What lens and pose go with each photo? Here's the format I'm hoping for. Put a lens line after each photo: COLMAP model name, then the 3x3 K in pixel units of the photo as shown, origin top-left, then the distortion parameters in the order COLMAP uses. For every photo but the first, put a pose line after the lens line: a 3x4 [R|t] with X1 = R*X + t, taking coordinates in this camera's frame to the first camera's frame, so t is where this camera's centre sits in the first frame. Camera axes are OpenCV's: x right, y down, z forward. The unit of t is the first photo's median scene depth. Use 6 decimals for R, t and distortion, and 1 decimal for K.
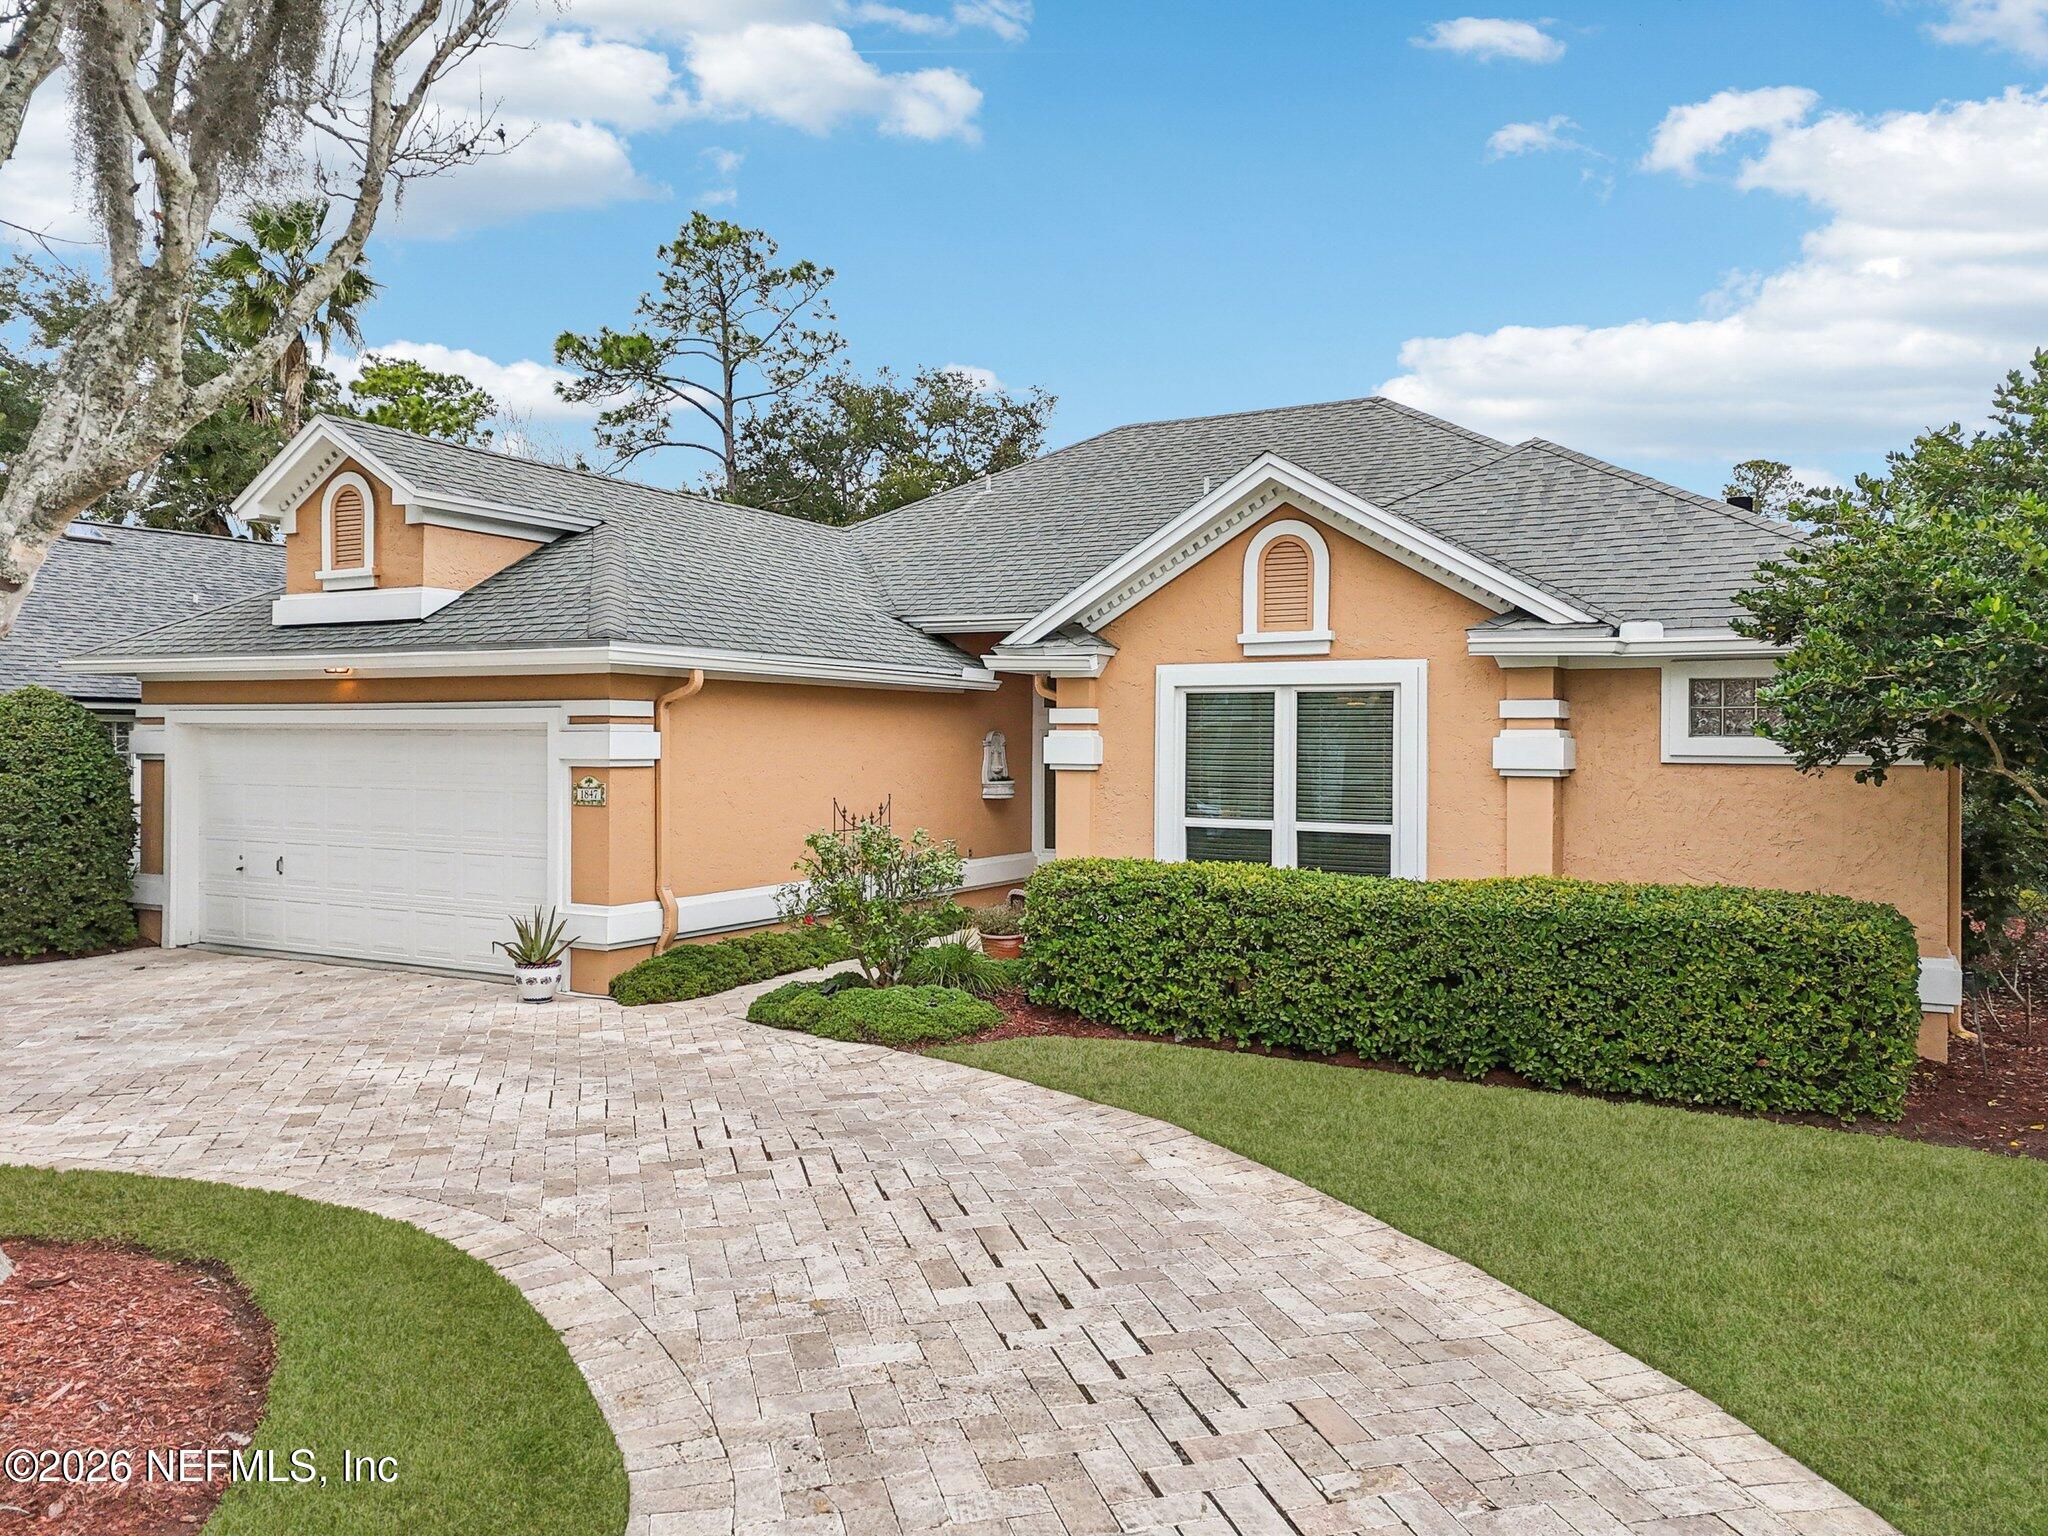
lens RADIAL K [[1509.1, 0, 1018.8], [0, 1509.1, 731.9], [0, 0, 1]] dist [0.074001, -0.069193]
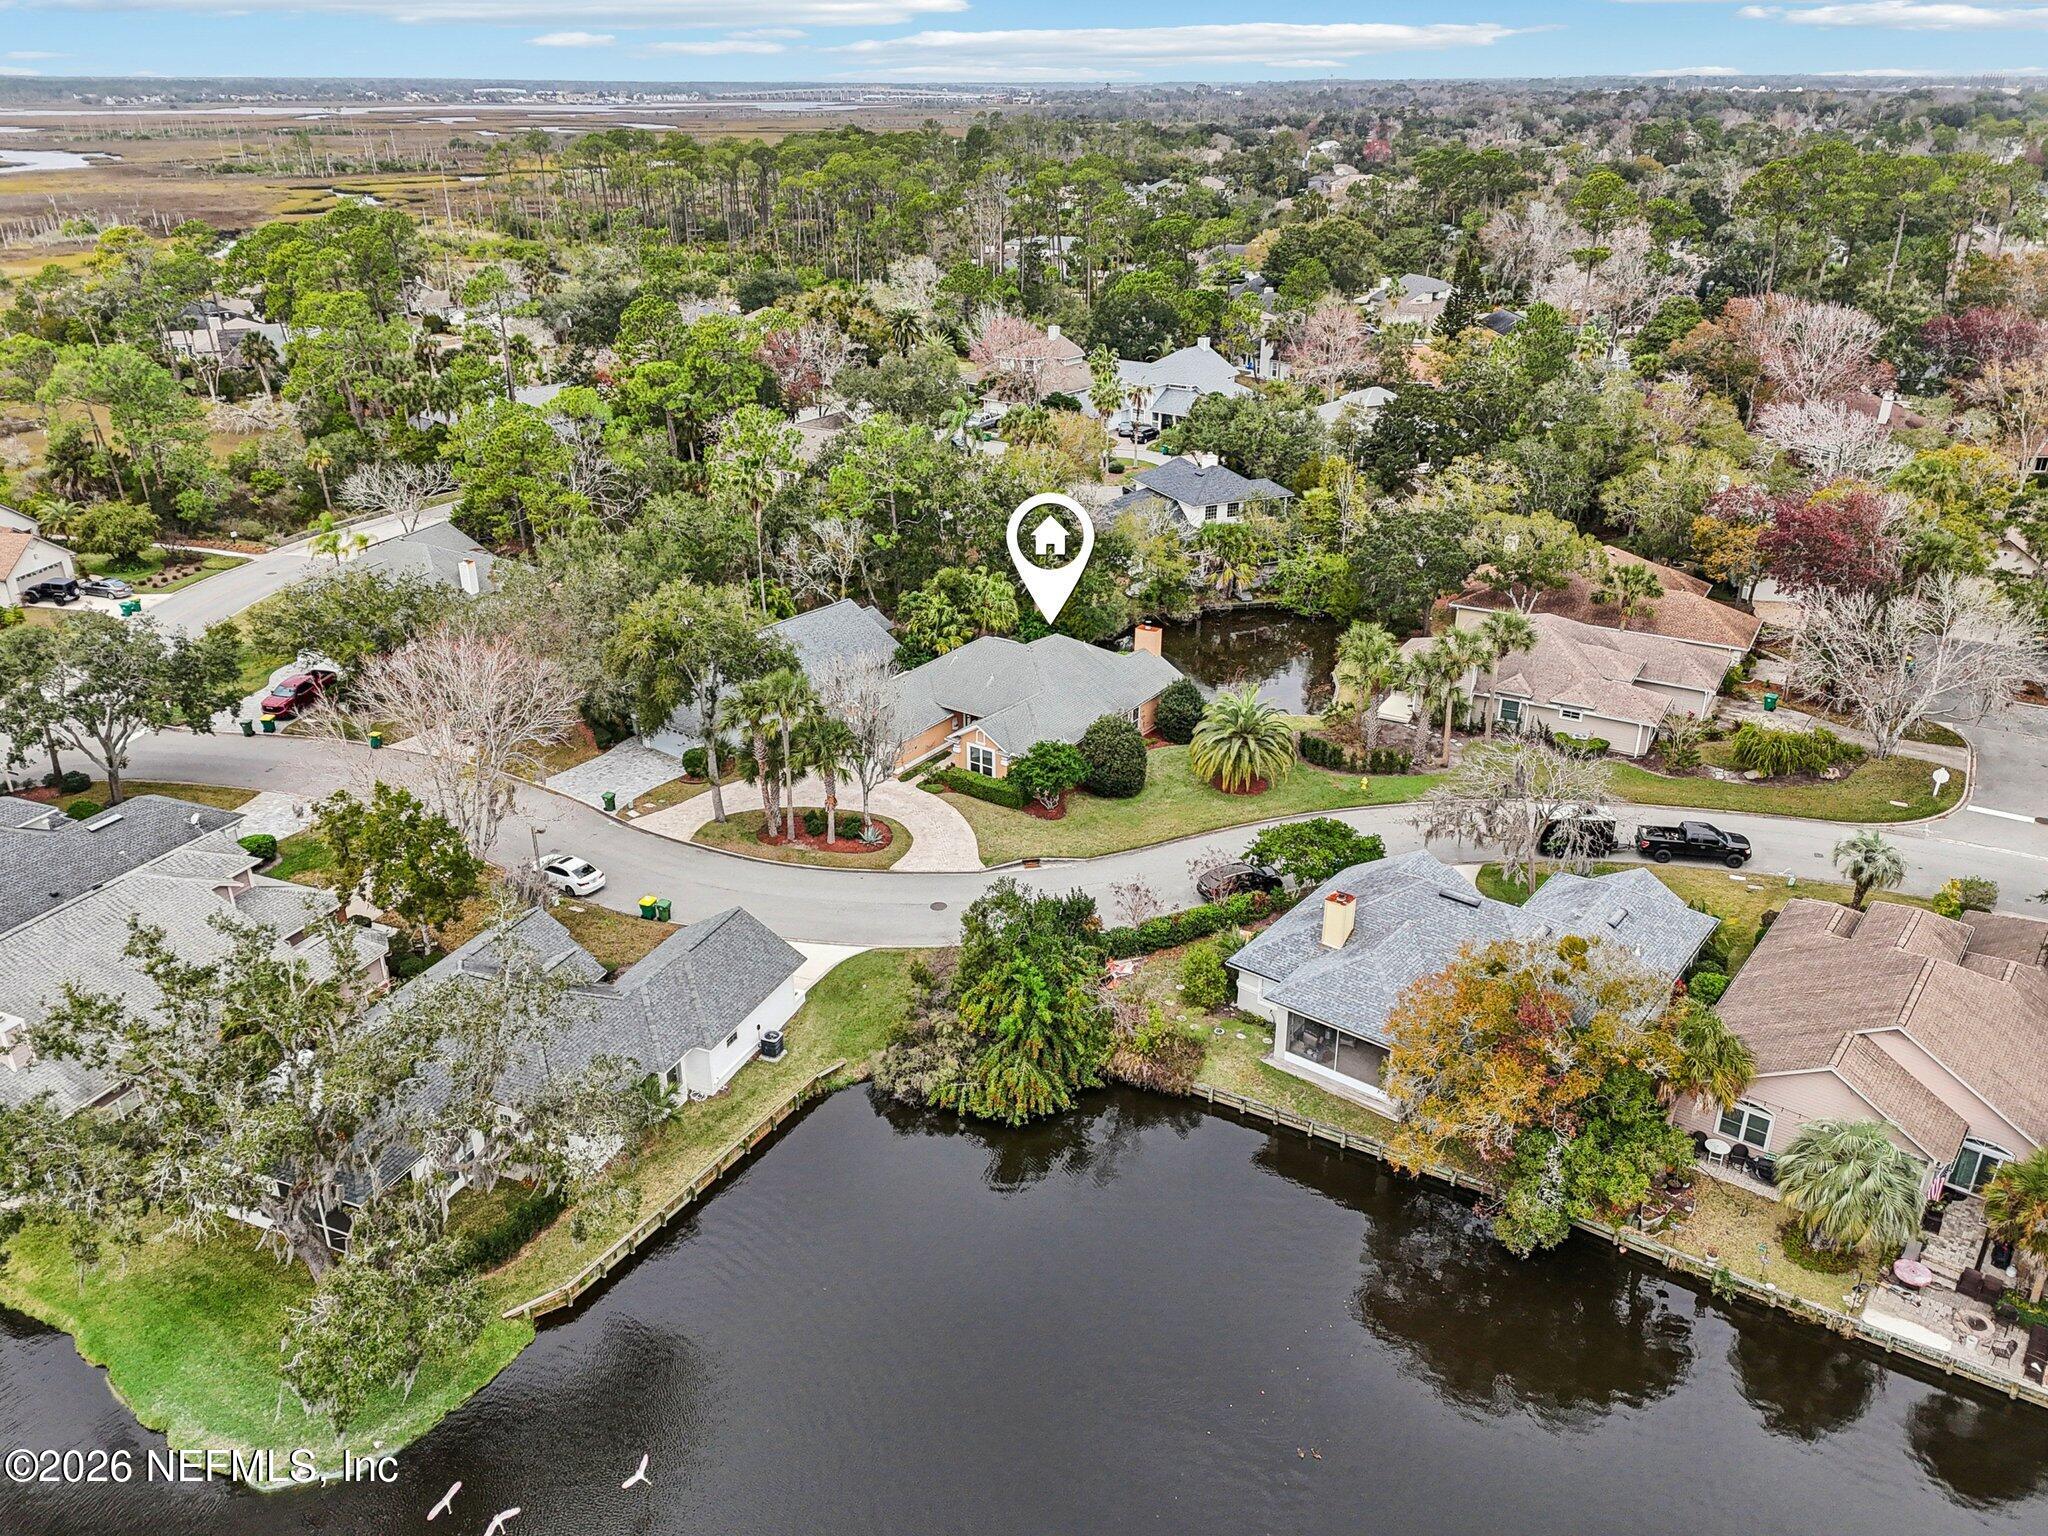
lens RADIAL K [[1509.1, 0, 1018.8], [0, 1509.1, 731.9], [0, 0, 1]] dist [0.074001, -0.069193]
pose [[0.996033, 0.023278, -0.085888, 1.075238], [0.012375, 0.919564, 0.392744, -3.298451], [0.088122, -0.392249, 0.915628, -6.360876]]
